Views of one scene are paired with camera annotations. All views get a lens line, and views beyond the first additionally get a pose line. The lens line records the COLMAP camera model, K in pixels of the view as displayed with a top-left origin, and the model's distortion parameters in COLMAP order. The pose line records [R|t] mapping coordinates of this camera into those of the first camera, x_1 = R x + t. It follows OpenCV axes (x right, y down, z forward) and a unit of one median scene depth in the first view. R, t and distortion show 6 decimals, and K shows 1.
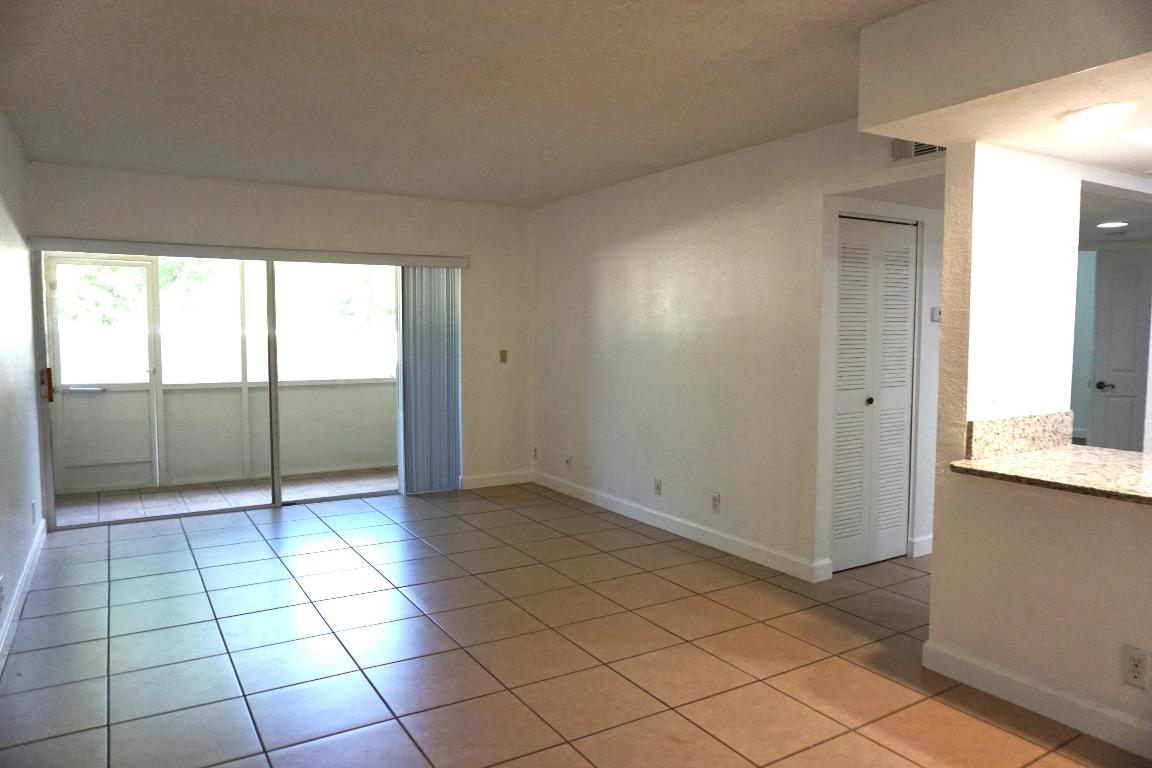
lens RADIAL K [[769.2, 0, 572.5], [0, 769.2, 388.8], [0, 0, 1]] dist [-0.070553, 0.050425]
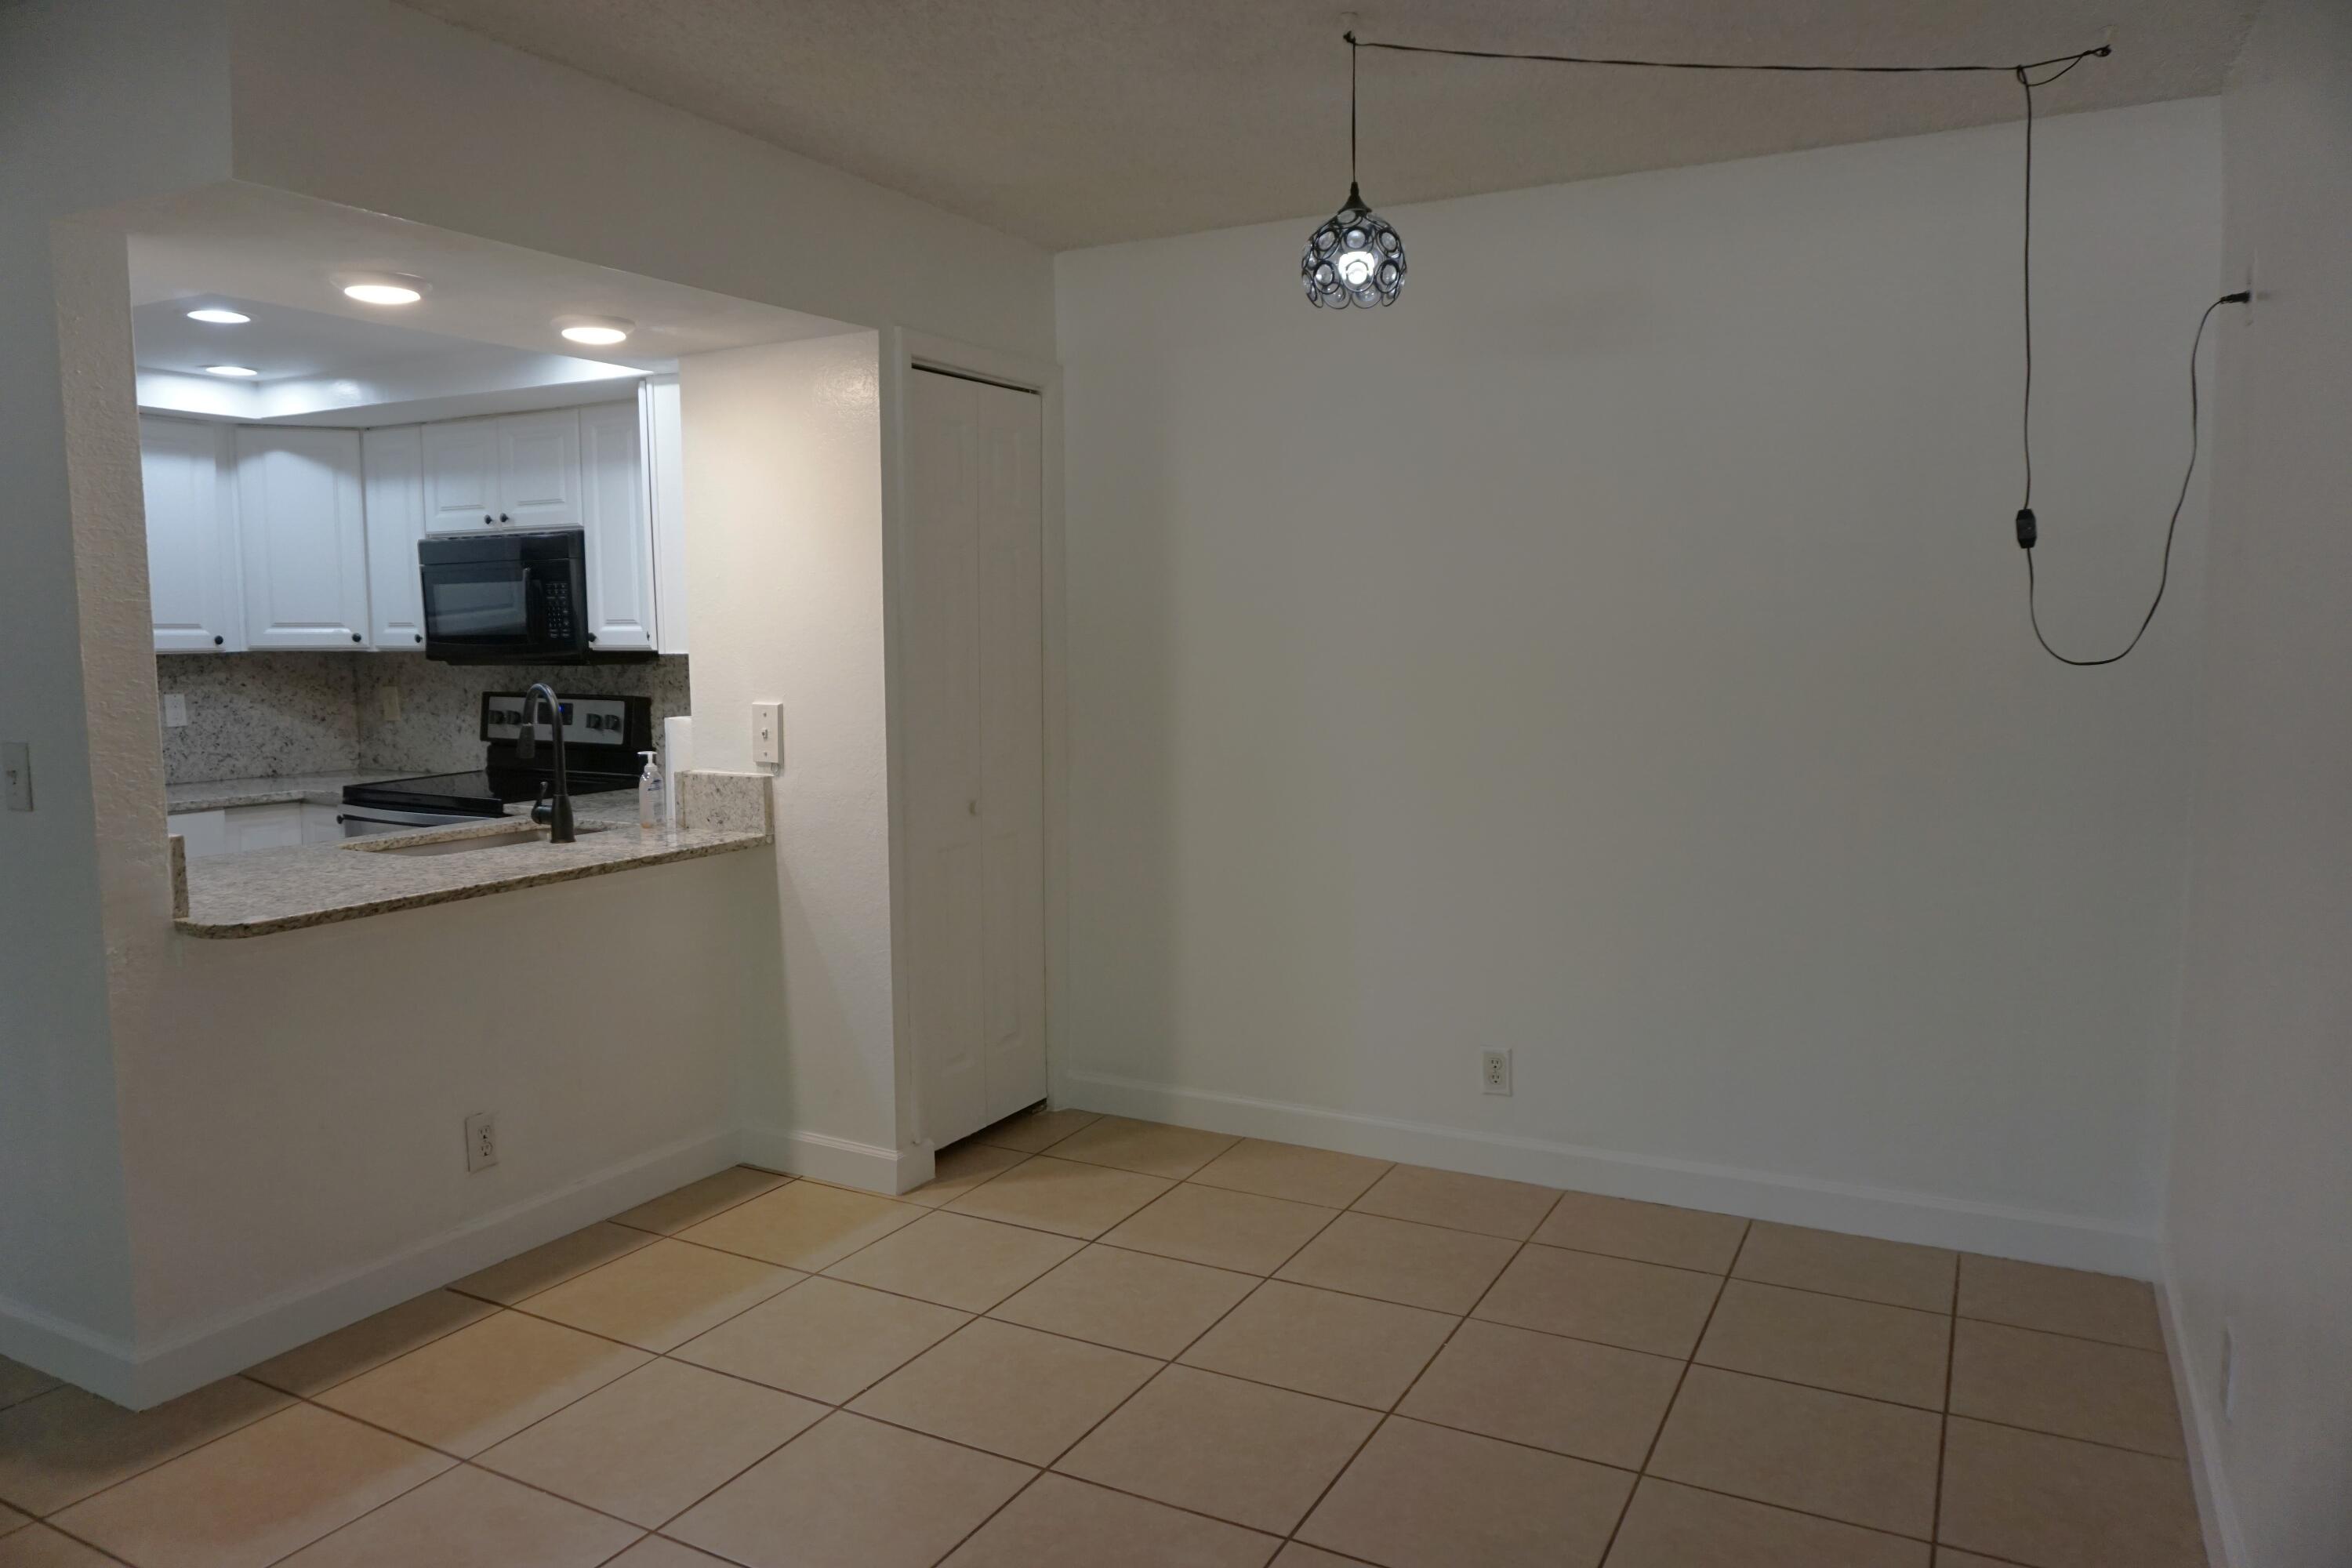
lens RADIAL K [[1575.7, 0, 1174.7], [0, 1575.7, 790.0], [0, 0, 1]] dist [-0.078213, 0.073521]
pose [[-0.513312, -0.084644, 0.854017, -0.430647], [0.071553, 0.987438, 0.140875, -0.054174], [-0.855214, 0.133421, -0.500808, 0.660187]]
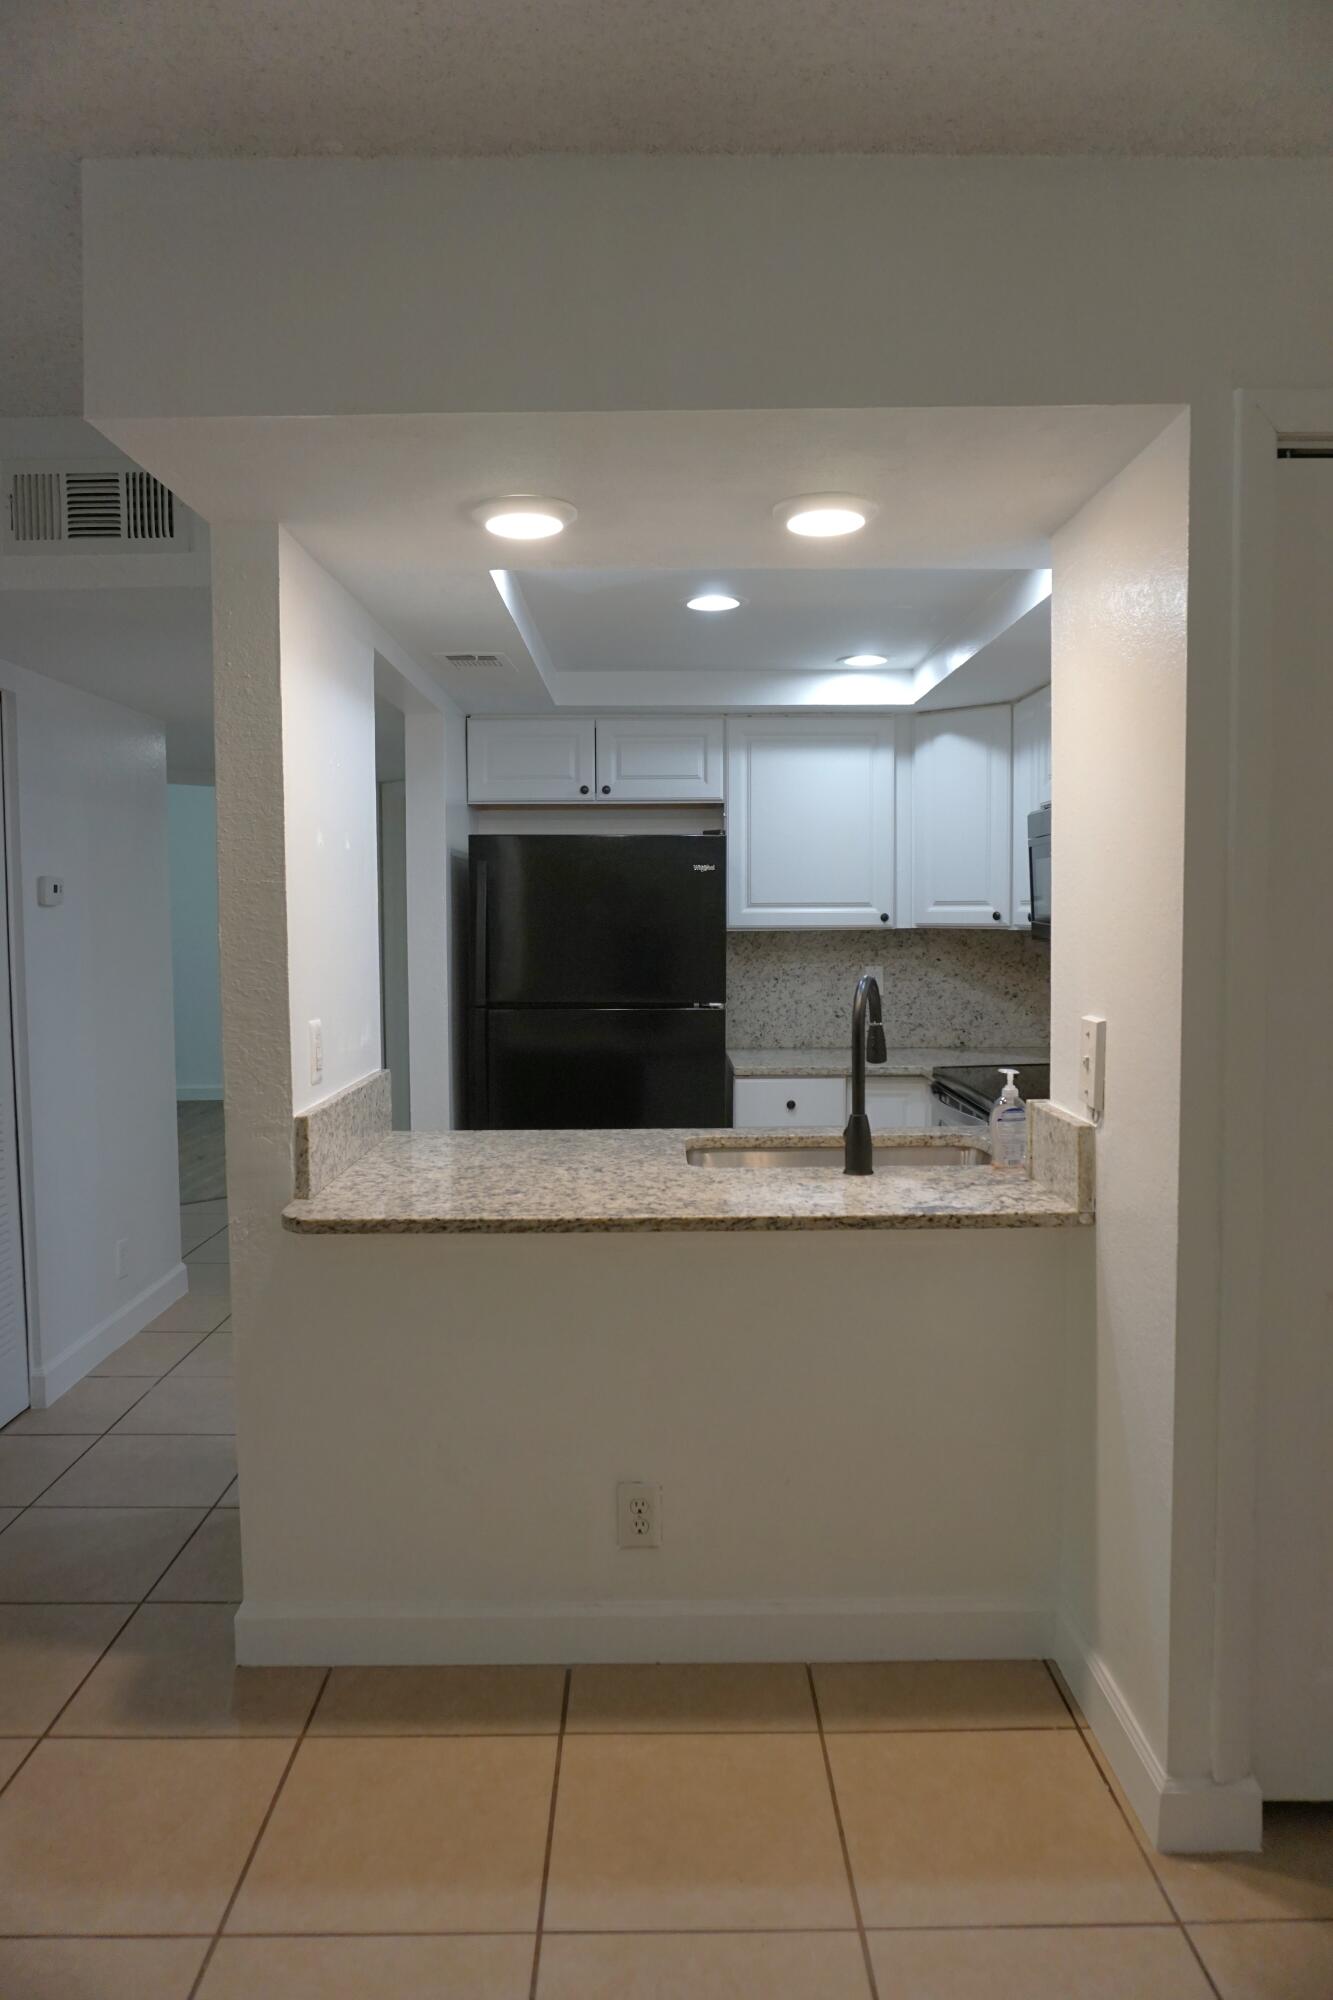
lens RADIAL K [[1336.0, 0, 666.5], [0, 1336.0, 1000.0], [0, 0, 1]] dist [-0.064242, 0.053187]
pose [[0.507368, -0.057147, 0.859832, -0.046027], [0.073076, 0.997058, 0.023147, -0.022860], [-0.858625, 0.051089, 0.510051, 0.264780]]
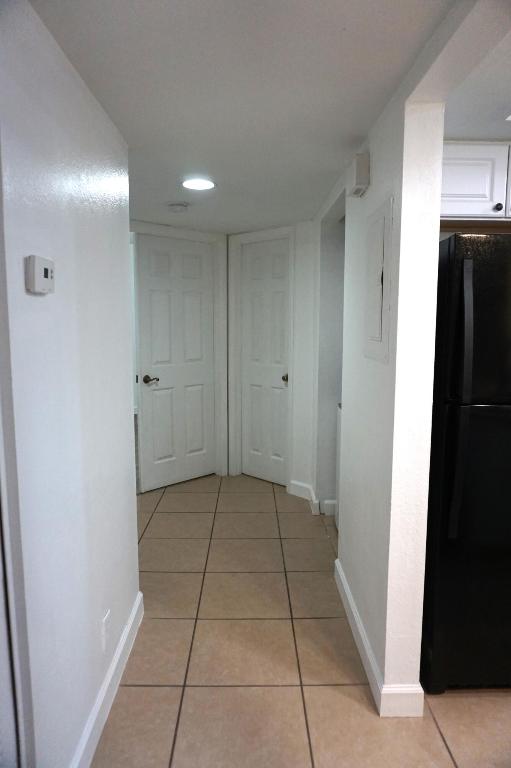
lens RADIAL K [[511.3, 0, 255.5], [0, 511.3, 384.0], [0, 0, 1]] dist [-0.040765, 0.002825]
pose [[0.506936, -0.101581, 0.855978, 0.339775], [0.064562, 0.994717, 0.079810, -0.062298], [-0.859563, 0.014805, 0.510816, 0.845148]]
